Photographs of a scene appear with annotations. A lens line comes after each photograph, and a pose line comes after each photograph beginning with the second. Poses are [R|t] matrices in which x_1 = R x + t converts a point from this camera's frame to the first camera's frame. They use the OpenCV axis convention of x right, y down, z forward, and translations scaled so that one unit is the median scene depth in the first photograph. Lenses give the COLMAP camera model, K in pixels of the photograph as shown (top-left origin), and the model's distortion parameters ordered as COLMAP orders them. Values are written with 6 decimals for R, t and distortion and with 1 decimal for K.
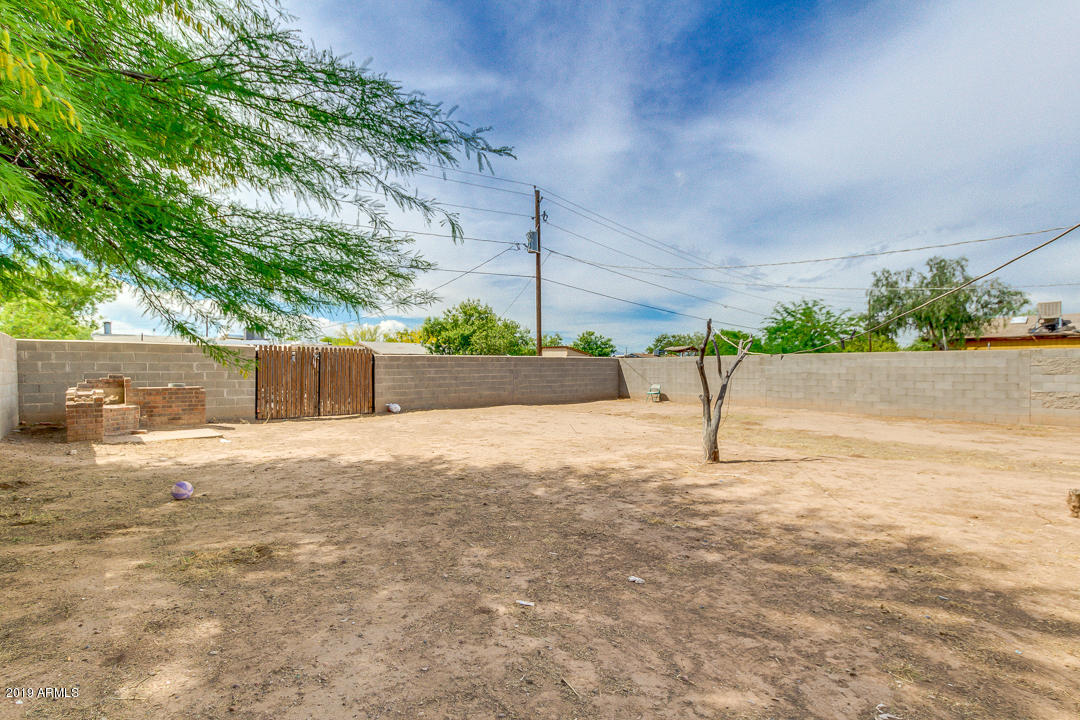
lens RADIAL K [[503.2, 0, 526.9], [0, 503.2, 371.1], [0, 0, 1]] dist [0.006441, 0.000355]
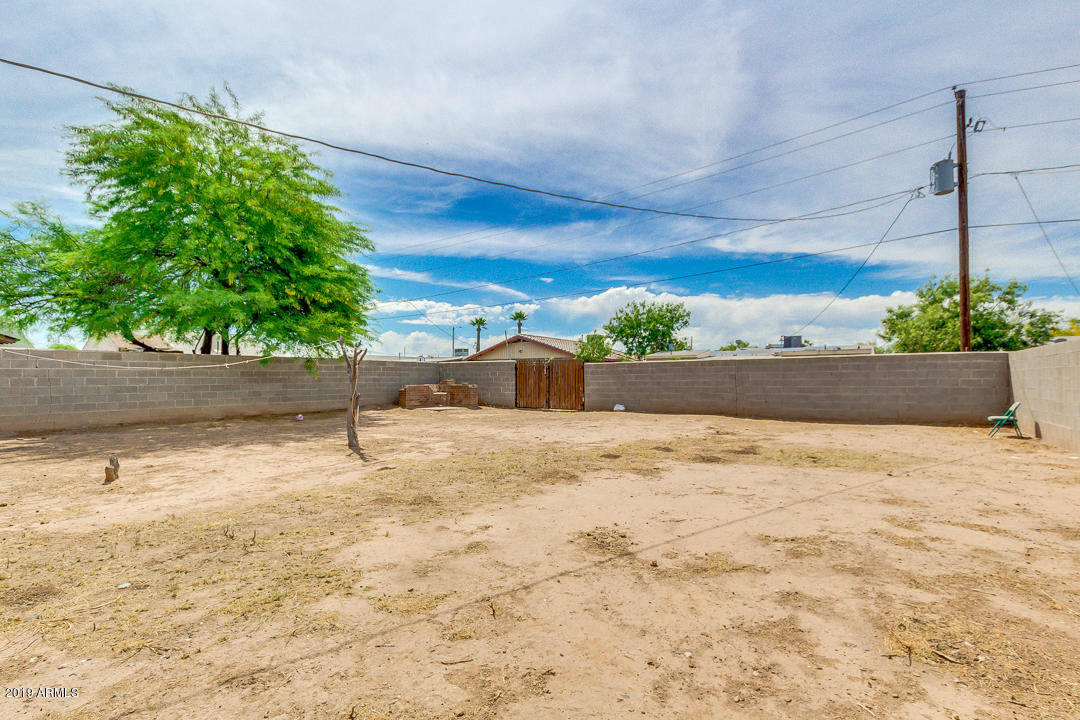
lens RADIAL K [[503.2, 0, 526.9], [0, 503.2, 371.1], [0, 0, 1]] dist [0.006441, 0.000355]
pose [[0.254258, -0.011427, -0.967069, 0.816622], [-0.000051, 0.999930, -0.011829, 0.001324], [0.967136, 0.003057, 0.254239, 0.516202]]
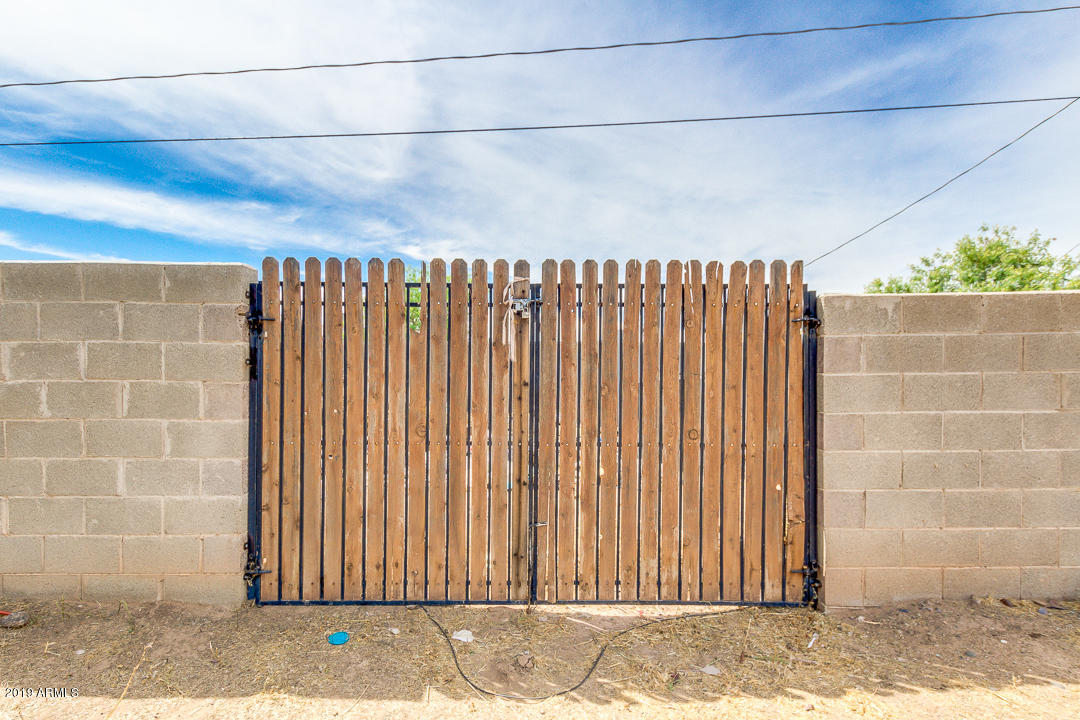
lens RADIAL K [[510.7, 0, 537.4], [0, 510.7, 385.3], [0, 0, 1]] dist [0.001377, 0.000216]
pose [[0.762552, 0.006867, -0.646890, -0.245733], [-0.002643, 0.999968, 0.007500, 0.000625], [0.646921, -0.004009, 0.762546, 0.745235]]
